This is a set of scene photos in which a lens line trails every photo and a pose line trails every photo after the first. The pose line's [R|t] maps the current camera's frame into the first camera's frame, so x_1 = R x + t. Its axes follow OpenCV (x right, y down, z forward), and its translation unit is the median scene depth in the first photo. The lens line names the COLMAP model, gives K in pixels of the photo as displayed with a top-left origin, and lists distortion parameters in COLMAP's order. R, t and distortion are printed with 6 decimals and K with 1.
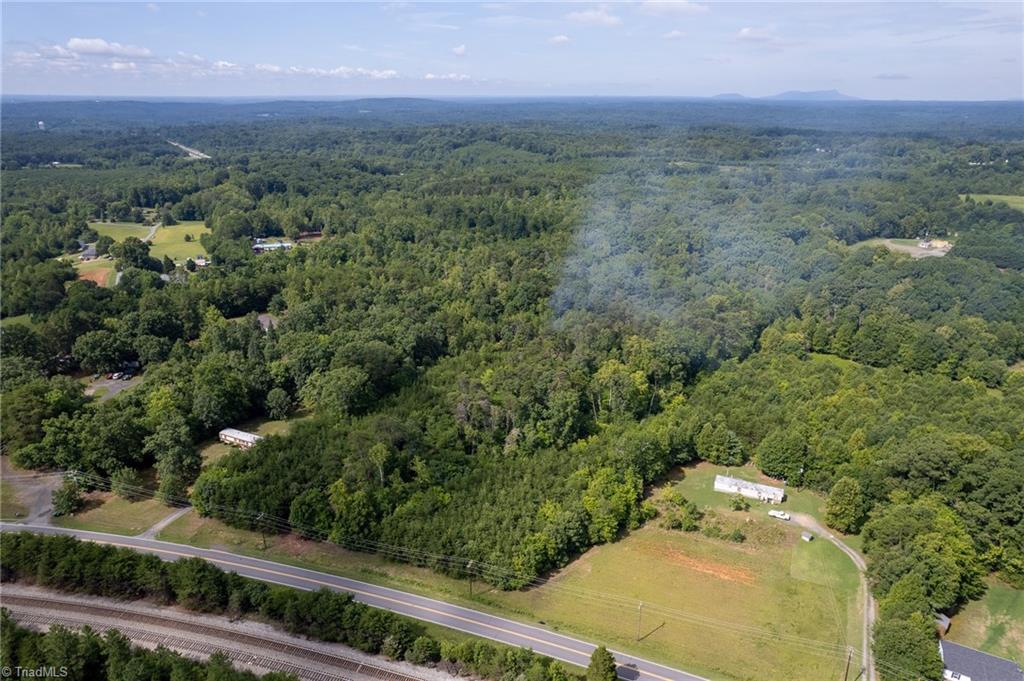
lens RADIAL K [[662.1, 0, 512.0], [0, 662.1, 340.5], [0, 0, 1]] dist [-0.082421, 0.075541]
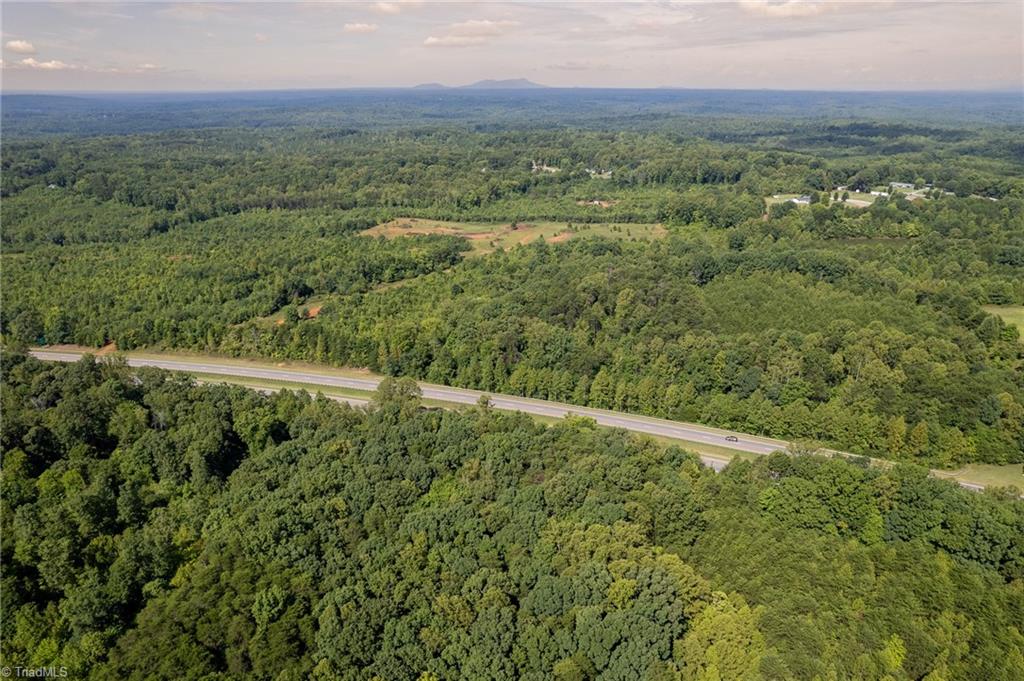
lens RADIAL K [[662.1, 0, 512.0], [0, 662.1, 340.5], [0, 0, 1]] dist [-0.082421, 0.075541]
pose [[0.912126, -0.152561, 0.380463, 0.541915], [0.147650, 0.988137, 0.042253, -0.818838], [-0.382395, 0.017635, 0.923830, 2.017016]]
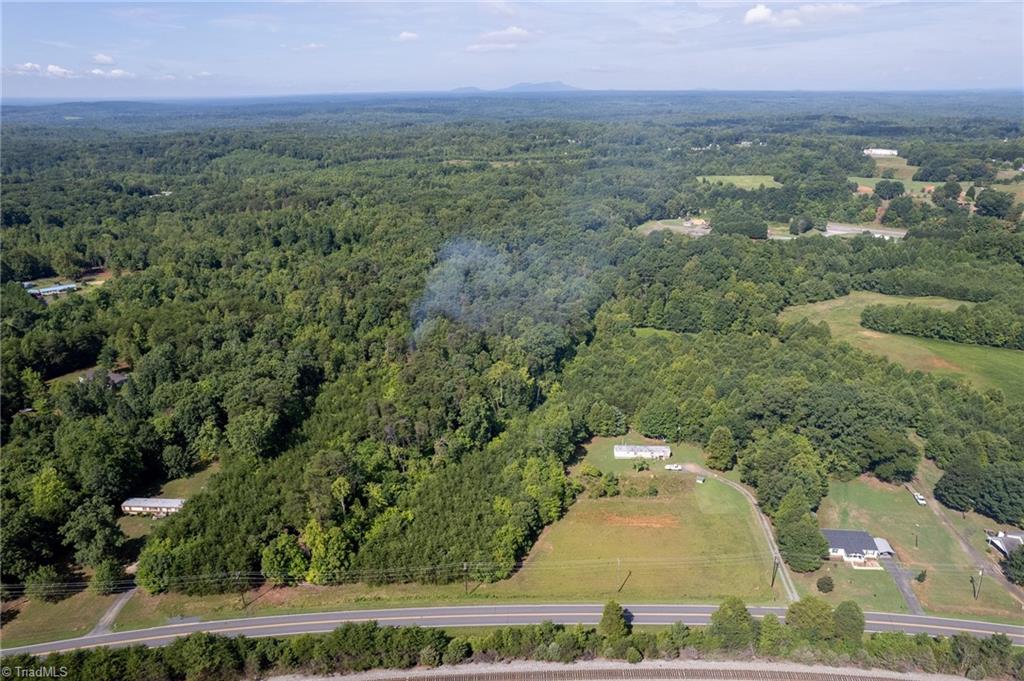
lens RADIAL K [[662.1, 0, 512.0], [0, 662.1, 340.5], [0, 0, 1]] dist [-0.082421, 0.075541]
pose [[0.931928, -0.142418, 0.333507, -0.196533], [0.140168, 0.989644, 0.030936, -0.037439], [-0.334459, 0.017917, 0.942240, -0.046210]]
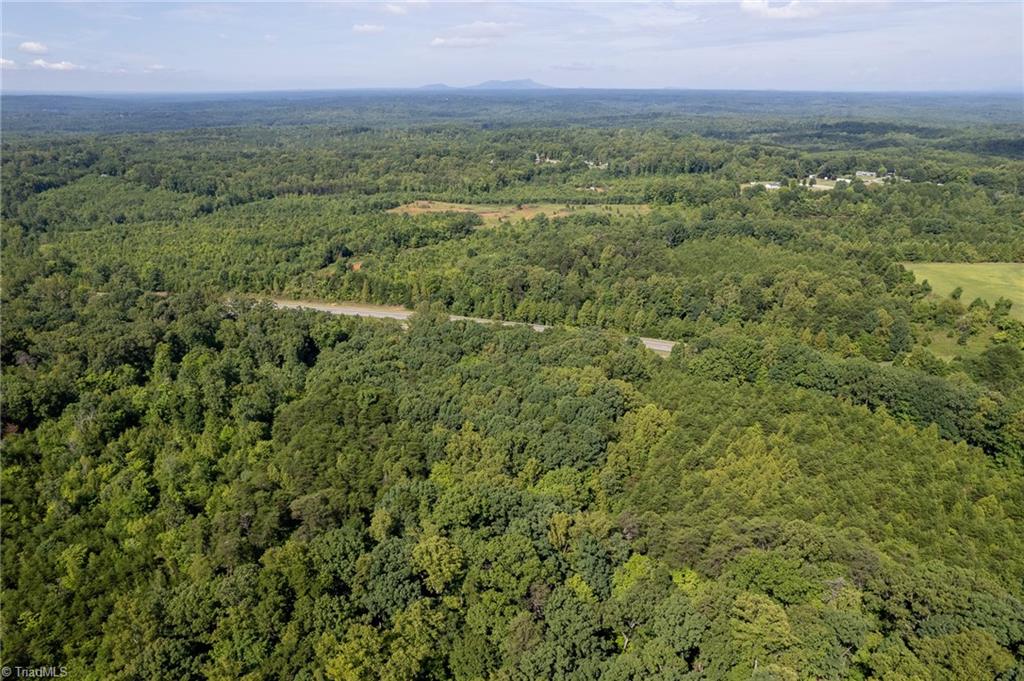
lens RADIAL K [[662.1, 0, 512.0], [0, 662.1, 340.5], [0, 0, 1]] dist [-0.082421, 0.075541]
pose [[0.915184, -0.150086, 0.374049, 0.383310], [0.145503, 0.988523, 0.040639, -0.690185], [-0.375855, 0.017233, 0.926518, 1.692286]]
